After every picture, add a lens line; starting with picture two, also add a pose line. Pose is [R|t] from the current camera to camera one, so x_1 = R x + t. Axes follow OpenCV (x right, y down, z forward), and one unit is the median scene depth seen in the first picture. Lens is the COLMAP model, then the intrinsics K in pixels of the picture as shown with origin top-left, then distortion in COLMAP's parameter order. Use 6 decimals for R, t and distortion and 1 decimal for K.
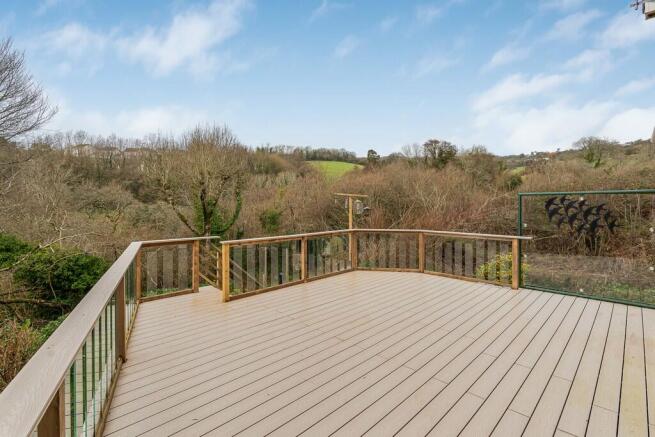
lens RADIAL K [[308.6, 0, 334.1], [0, 308.6, 204.5], [0, 0, 1]] dist [-0.014679, 0.000507]
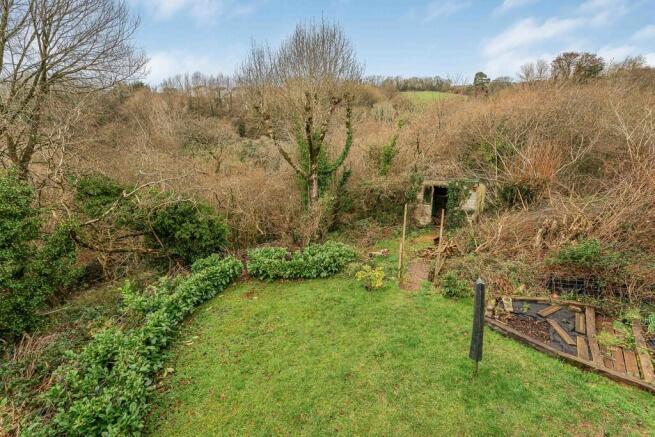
lens RADIAL K [[289.1, 0, 327.4], [0, 289.1, 218.4], [0, 0, 1]] dist [-0.010312, 0.001535]
pose [[0.953767, 0.073230, -0.291489, -0.066994], [0.006371, 0.964717, 0.263212, 0.001278], [0.300479, -0.252900, 0.919649, 0.125508]]
